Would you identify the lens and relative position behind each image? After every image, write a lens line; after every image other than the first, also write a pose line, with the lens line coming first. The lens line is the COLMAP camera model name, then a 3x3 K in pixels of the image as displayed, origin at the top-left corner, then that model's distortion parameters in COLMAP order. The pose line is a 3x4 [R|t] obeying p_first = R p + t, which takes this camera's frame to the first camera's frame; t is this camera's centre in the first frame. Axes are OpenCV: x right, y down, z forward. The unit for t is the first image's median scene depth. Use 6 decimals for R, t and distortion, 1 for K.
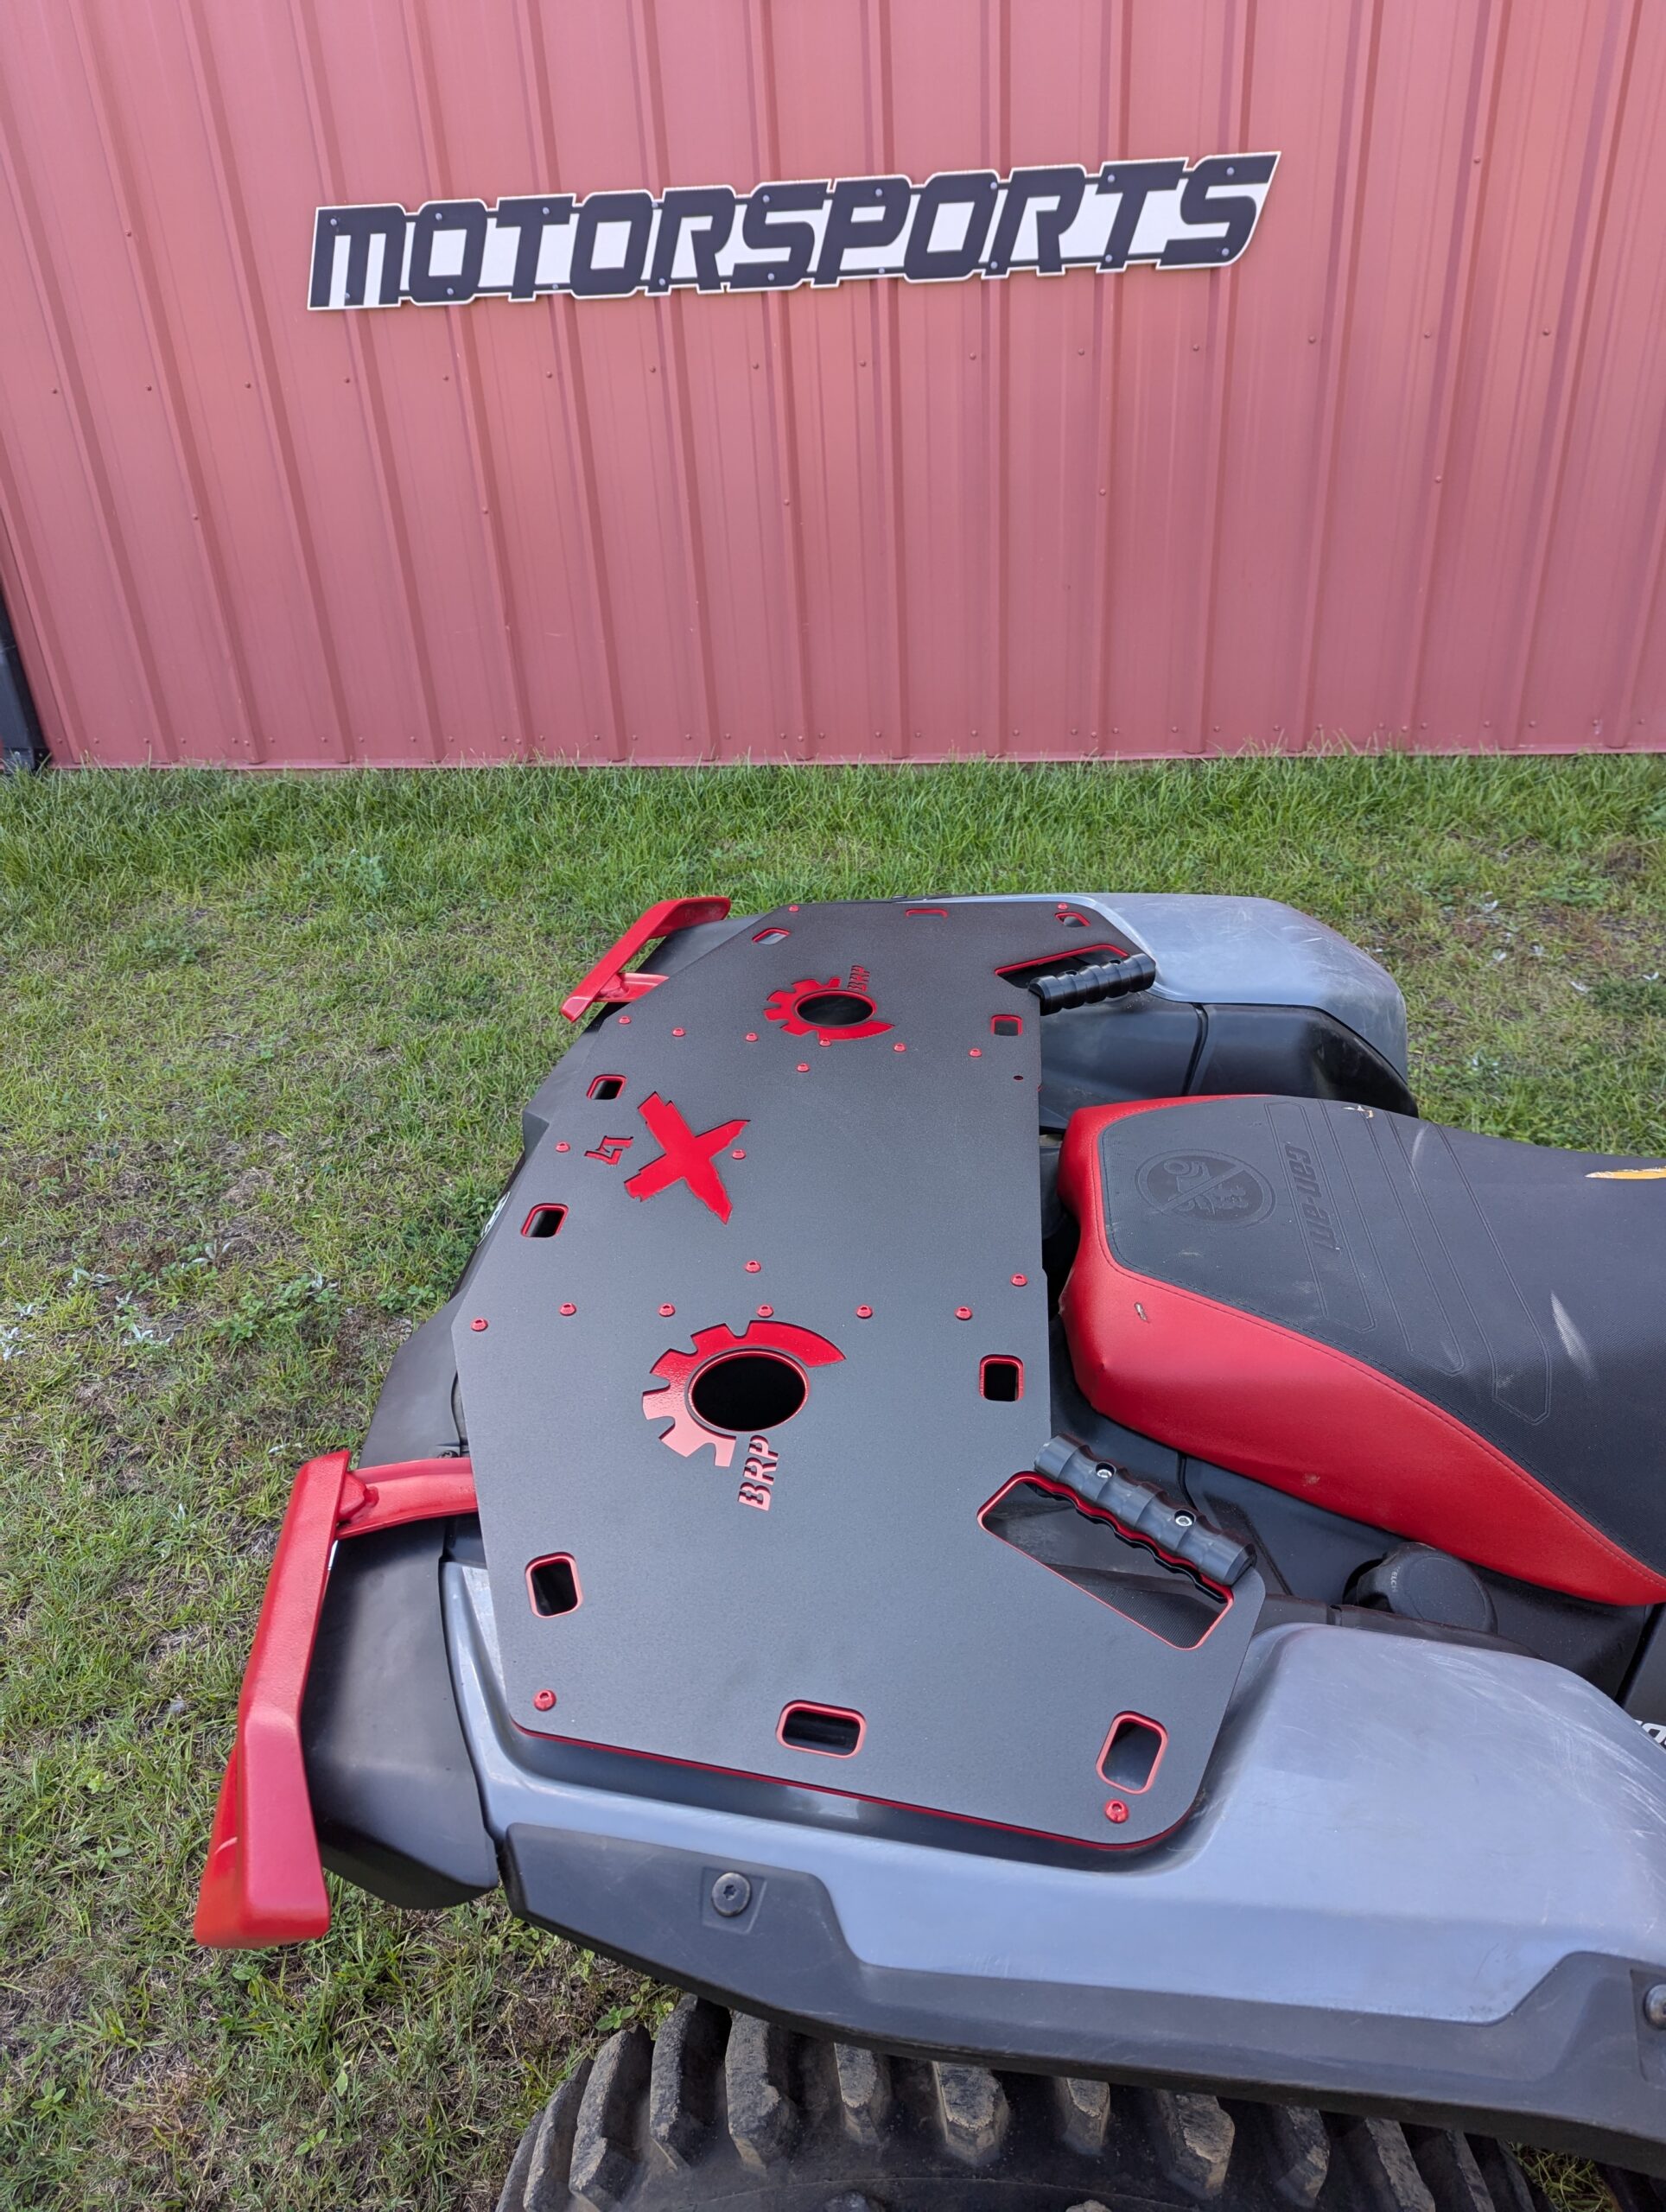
lens RADIAL K [[1573.8, 0, 860.4], [0, 1573.8, 1094.5], [0, 0, 1]] dist [0.056757, -0.055526]
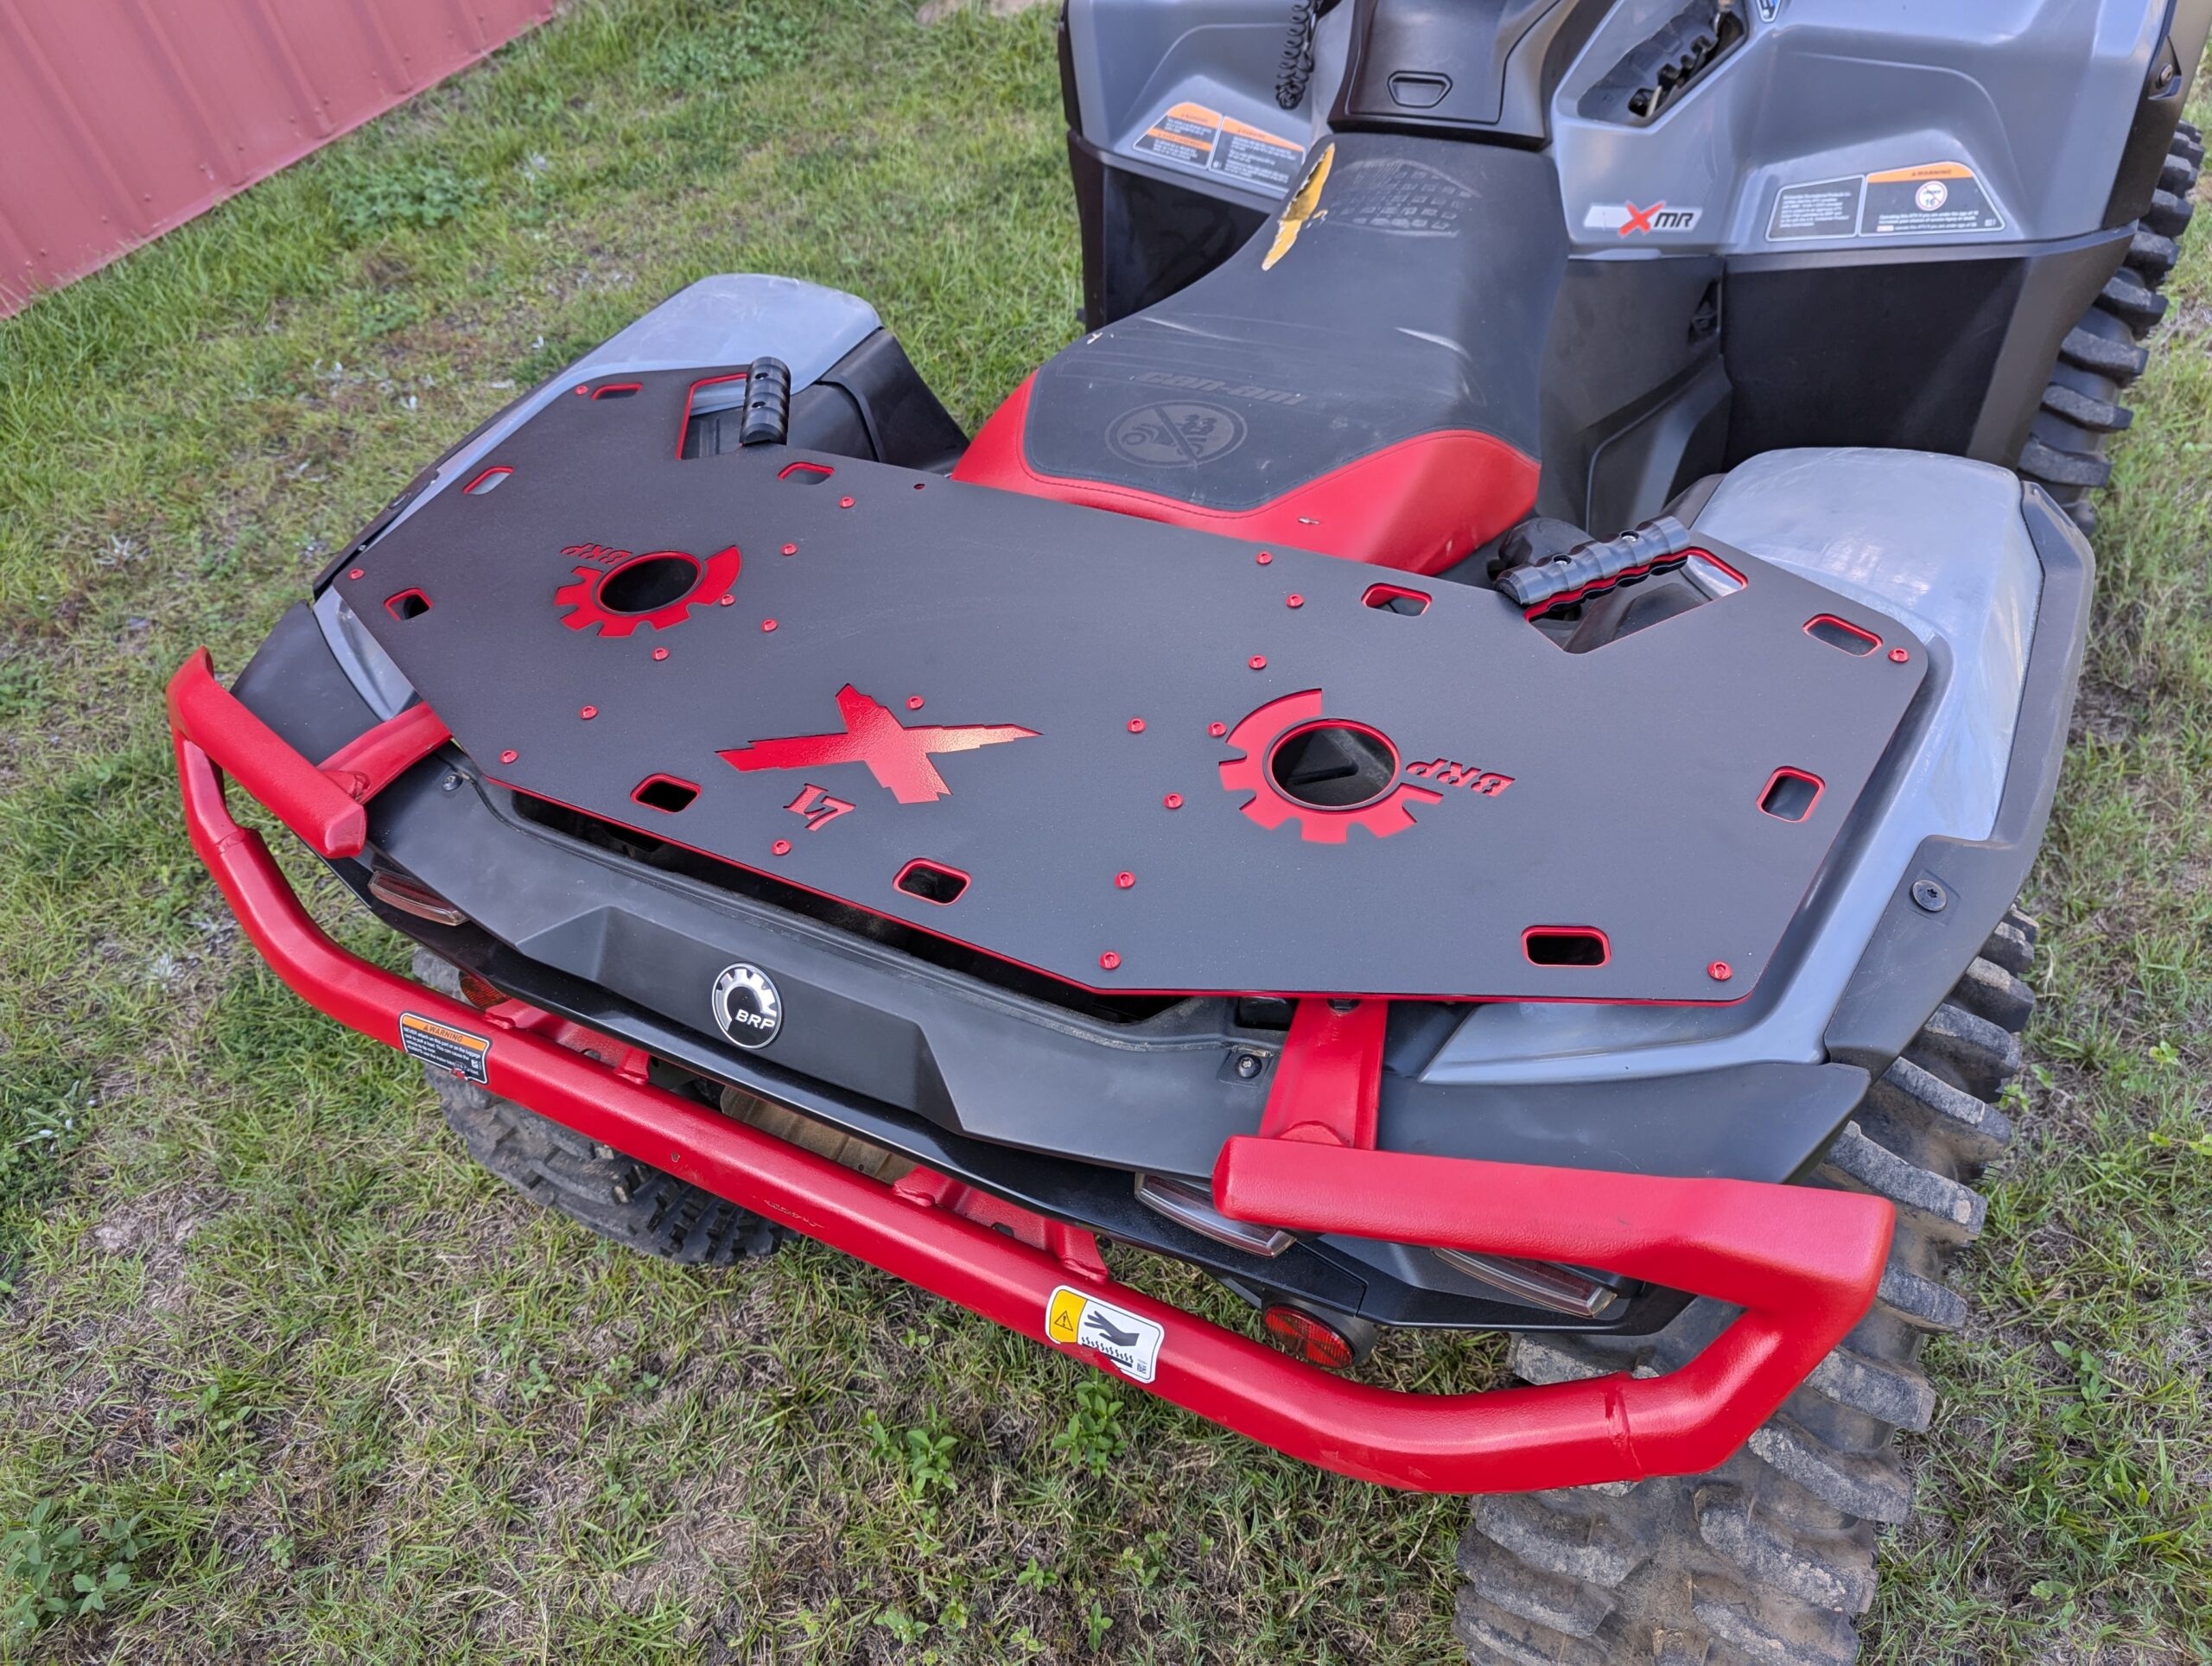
lens RADIAL K [[1573.8, 0, 1121.4], [0, 1573.8, 823.3], [0, 0, 1]] dist [0.056757, -0.055526]
pose [[0.384128, -0.661524, 0.644074, -0.222705], [0.552317, 0.723651, 0.413853, -0.071446], [-0.739859, 0.196761, 0.643346, 0.154776]]
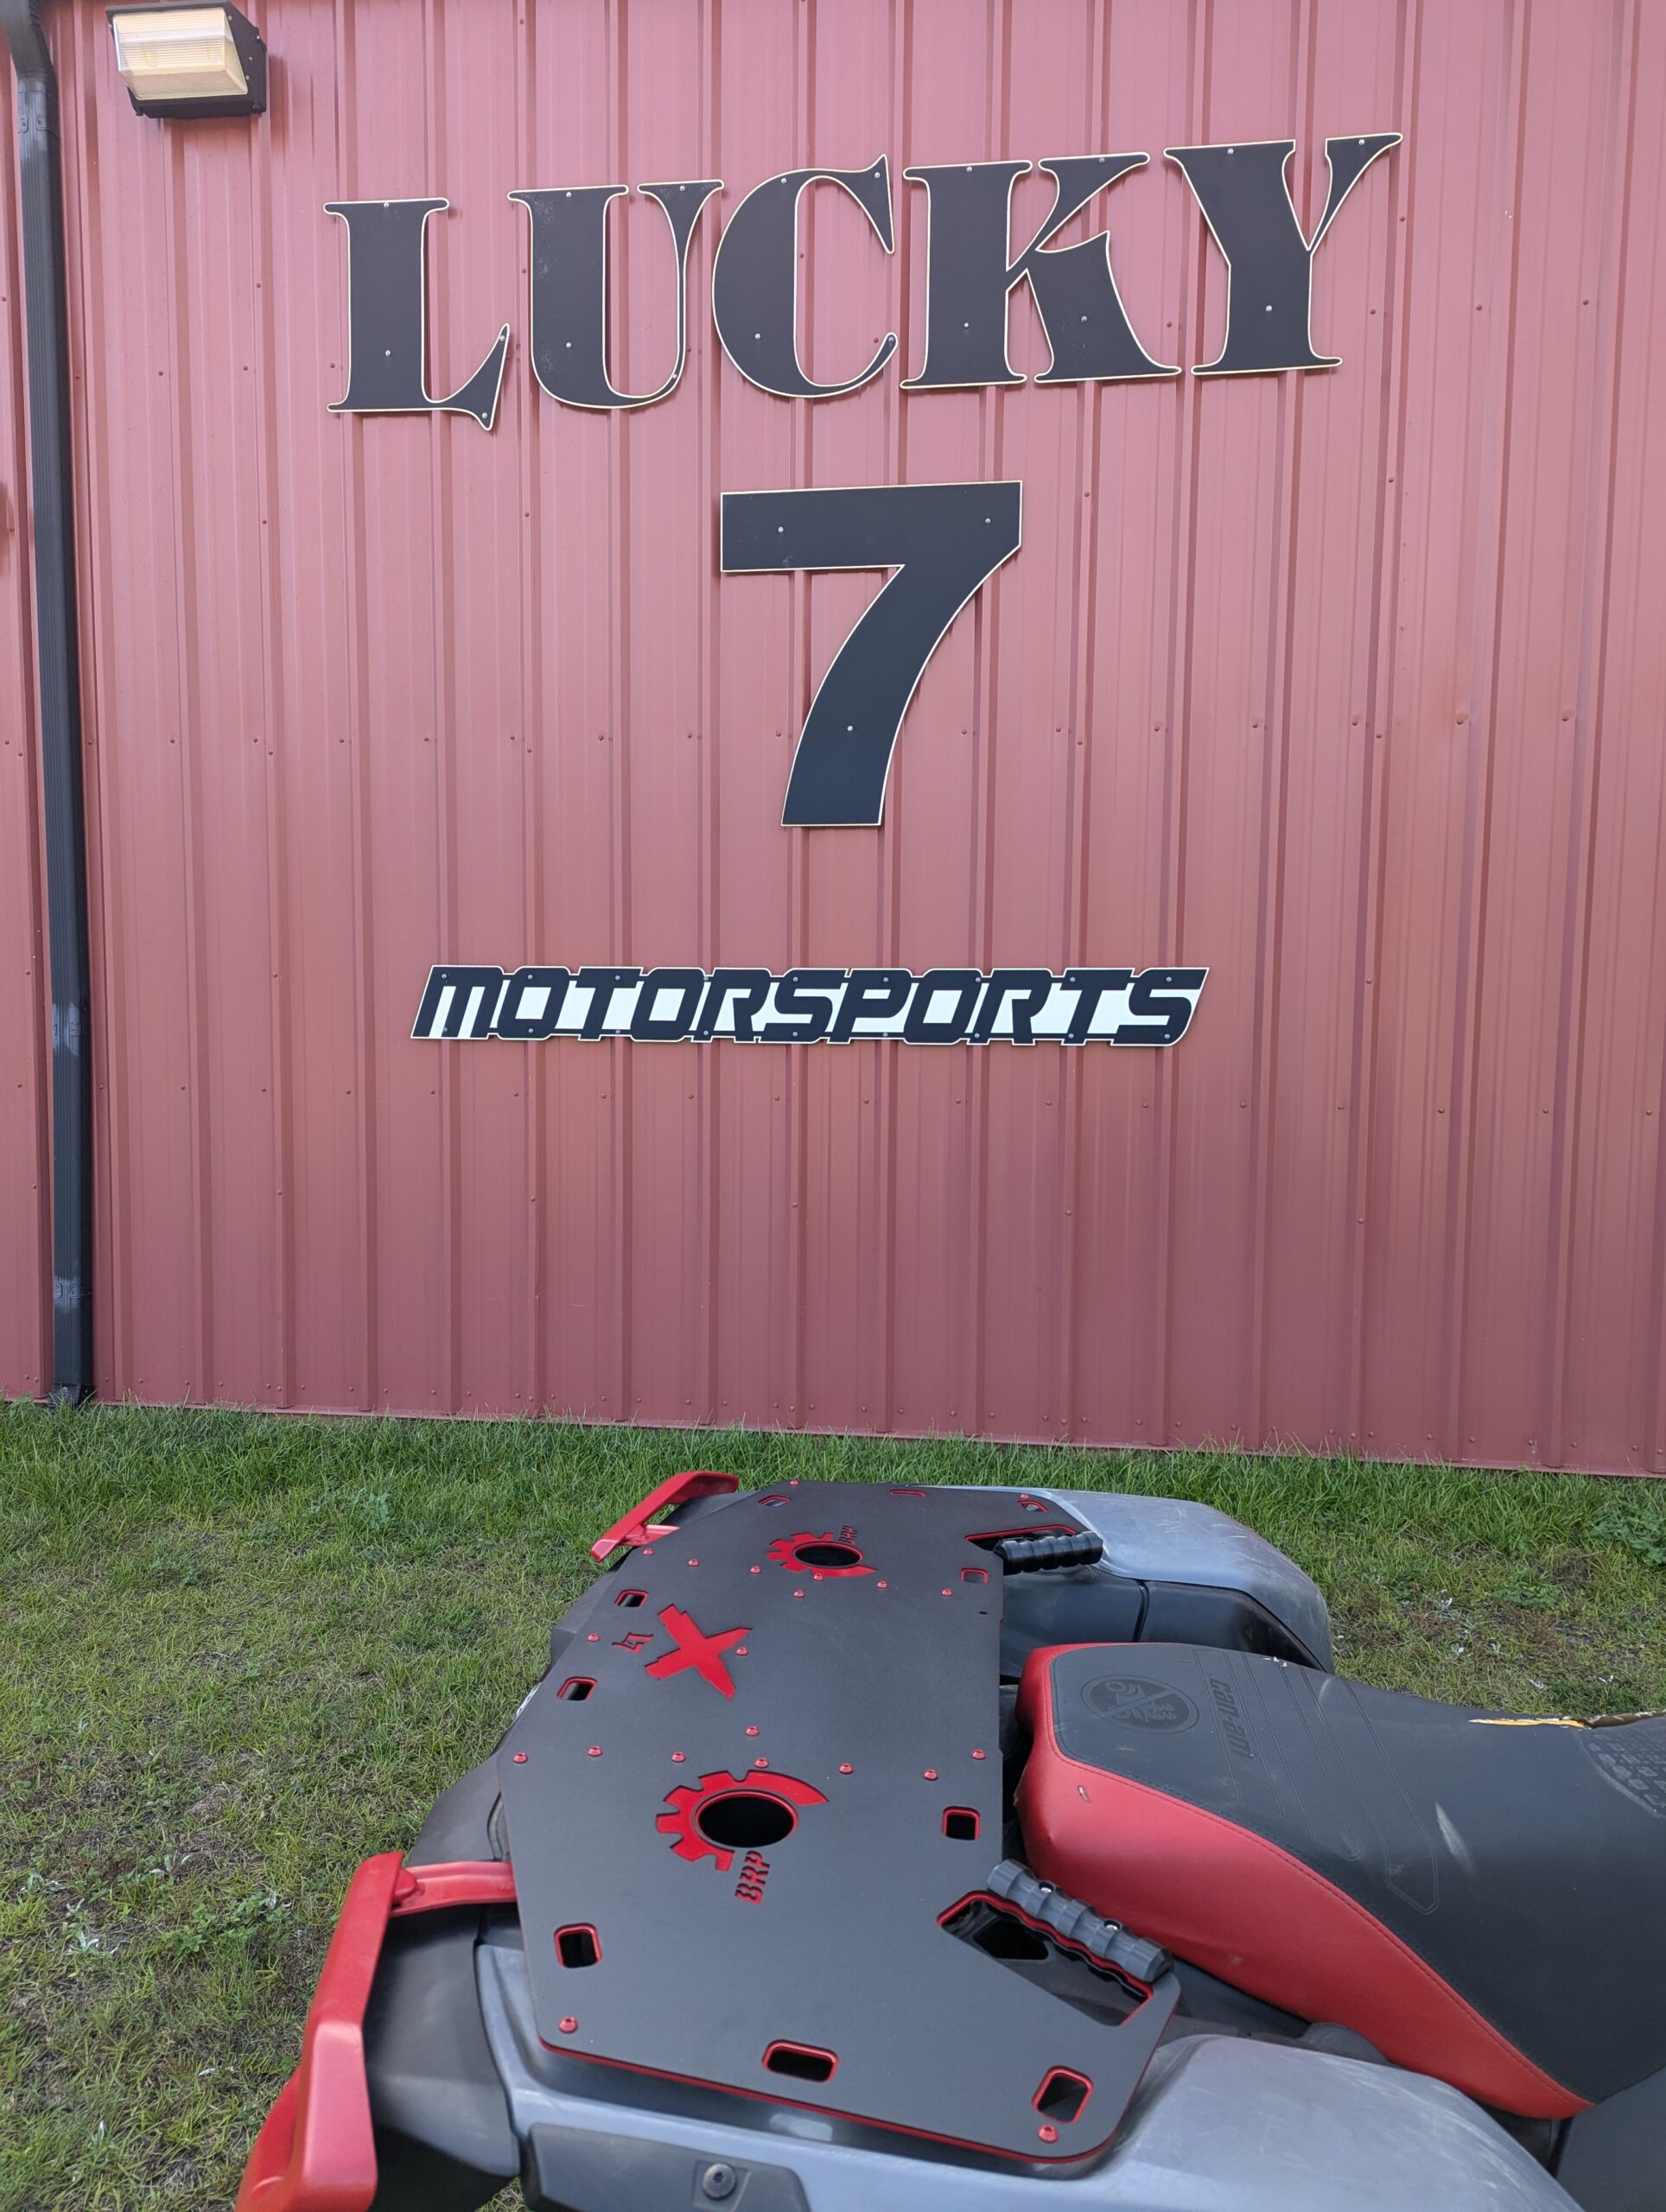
lens RADIAL K [[1573.8, 0, 840.9], [0, 1573.8, 1114.1], [0, 0, 1]] dist [0.056757, -0.055526]
pose [[0.998440, 0.054647, -0.011469, -0.004673], [-0.054397, 0.905576, -0.420681, 0.061469], [-0.012603, 0.420648, 0.907136, -0.089142]]
